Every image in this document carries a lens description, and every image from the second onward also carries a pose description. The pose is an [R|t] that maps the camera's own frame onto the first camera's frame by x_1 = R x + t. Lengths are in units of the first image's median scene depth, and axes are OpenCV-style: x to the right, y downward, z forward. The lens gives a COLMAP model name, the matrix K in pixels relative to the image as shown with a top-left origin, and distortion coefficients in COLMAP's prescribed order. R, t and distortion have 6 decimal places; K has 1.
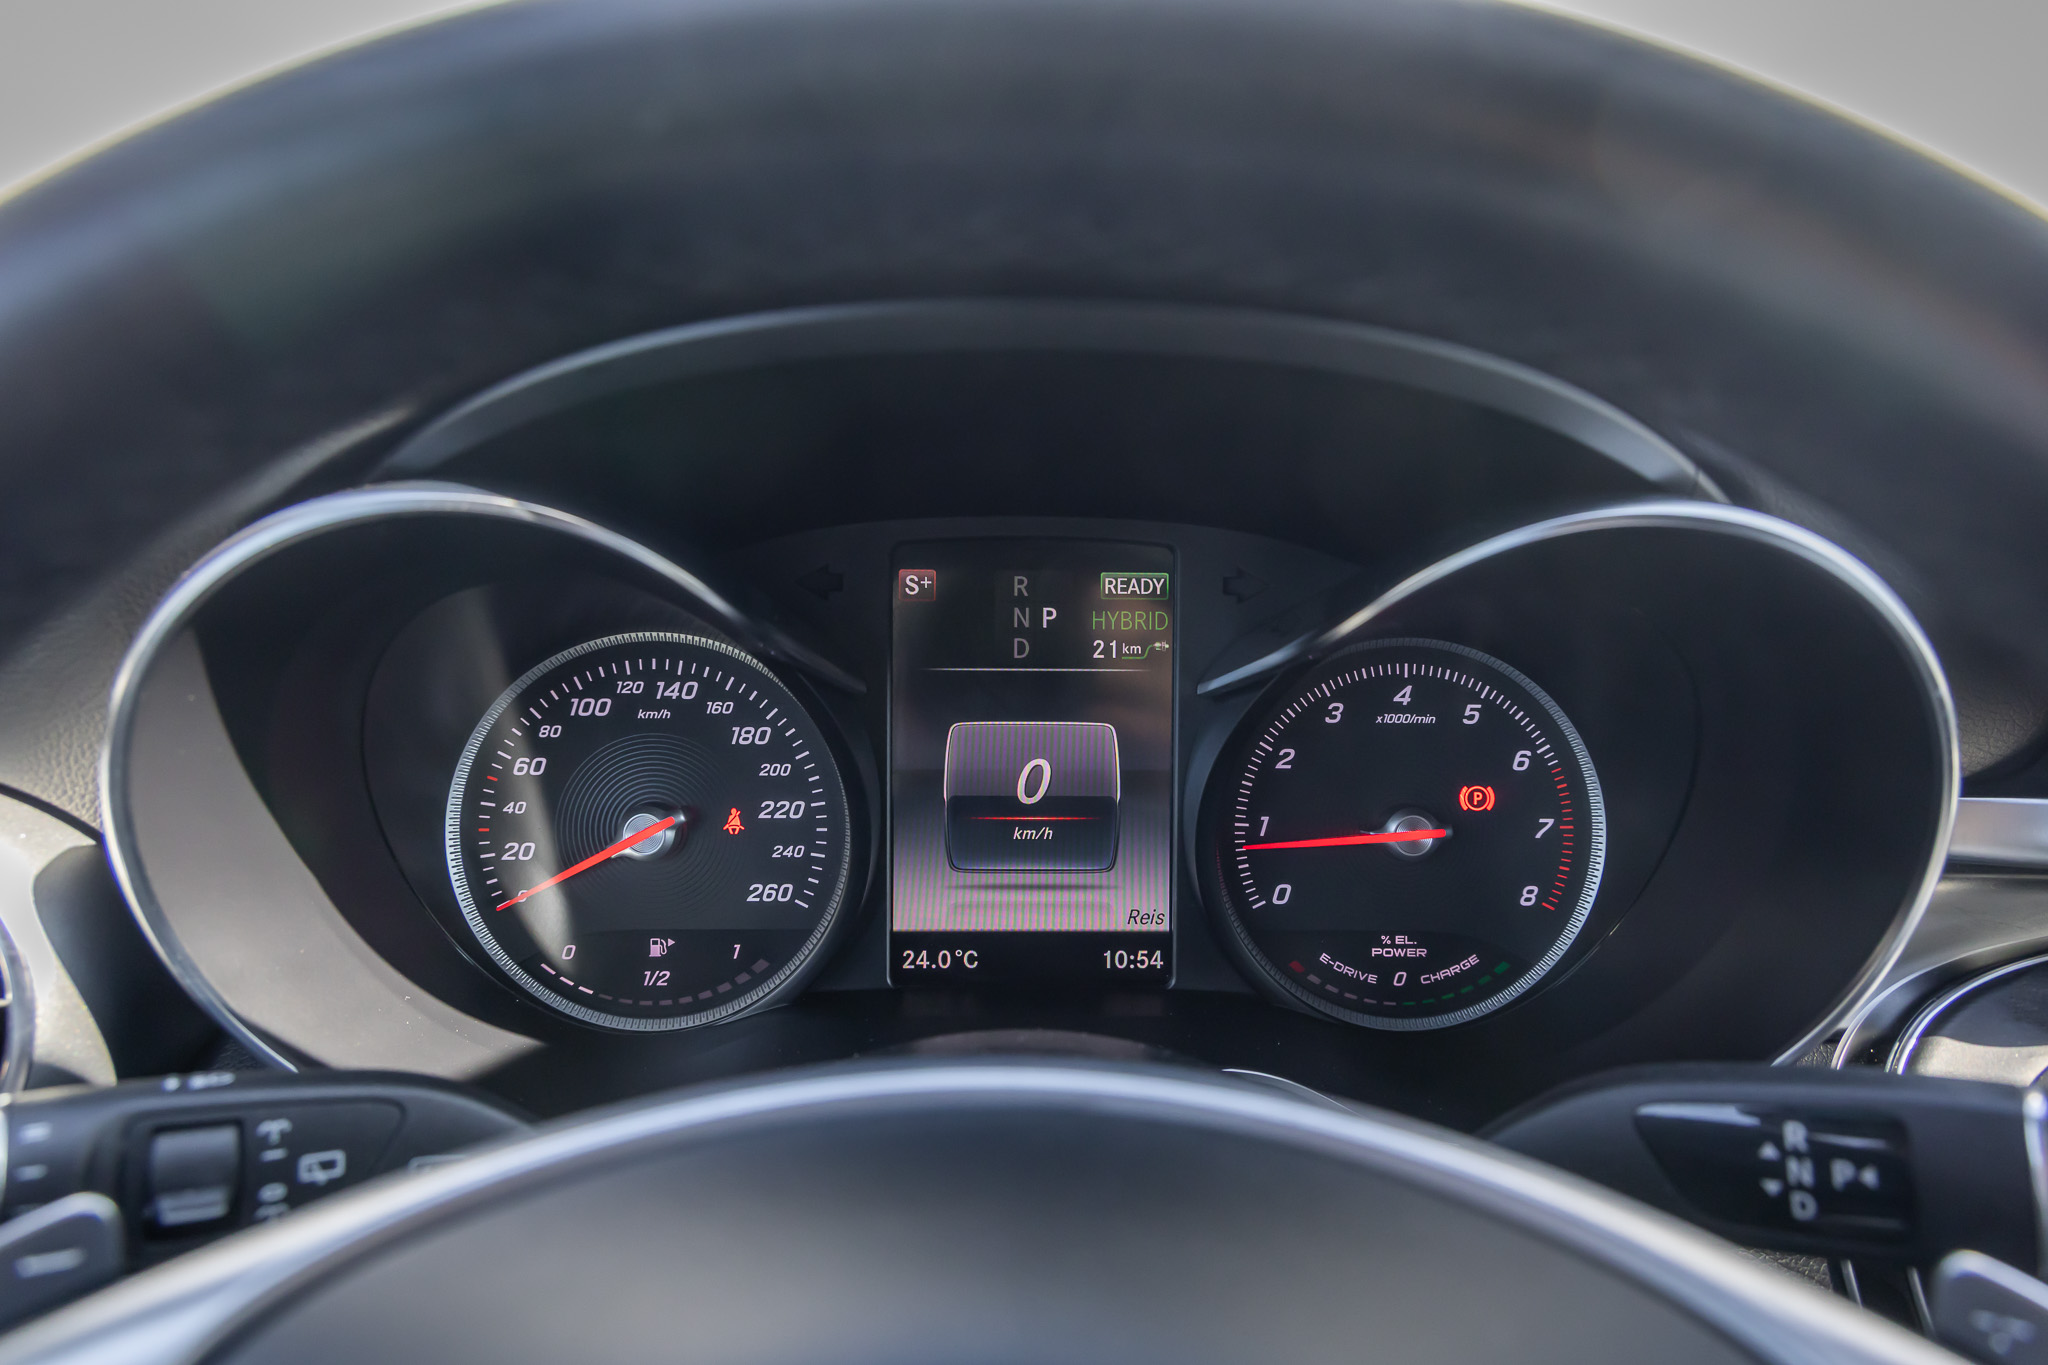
lens RADIAL K [[1376.5, 0, 1031.0], [0, 1376.5, 688.2], [0, 0, 1]] dist [-0.006921, 0.000745]
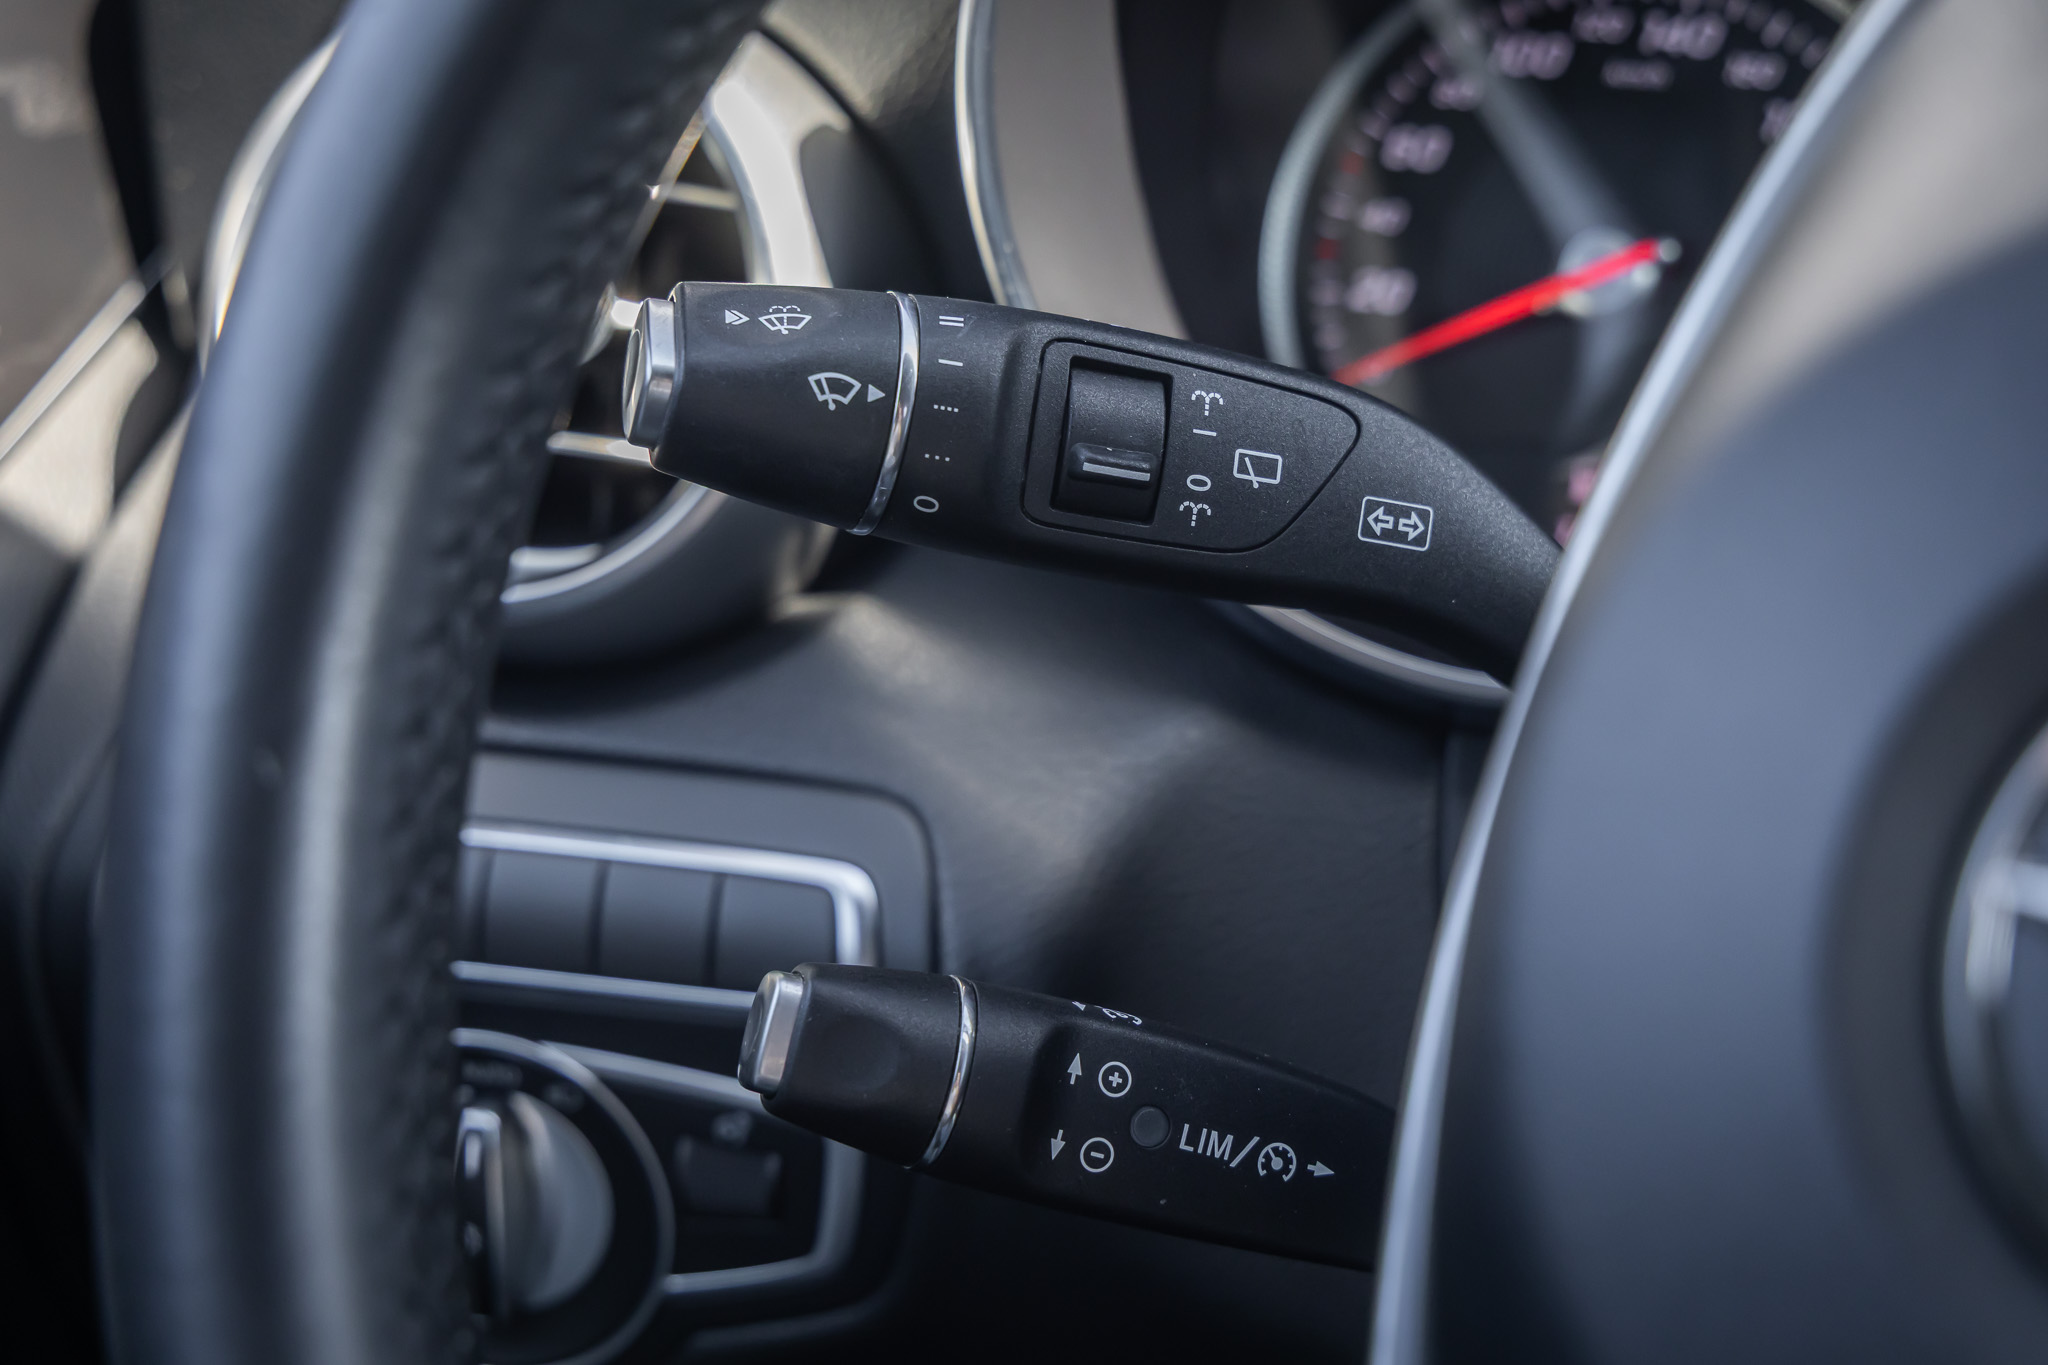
lens RADIAL K [[3665.9, 0, 1031.8], [0, 3665.9, 687.2], [0, 0, 1]] dist [0.013252, 0.000000]
pose [[0.945869, 0.117761, -0.302431, -0.018392], [-0.114796, 0.993005, 0.027628, 0.260563], [0.303569, 0.008586, 0.952771, -0.540045]]
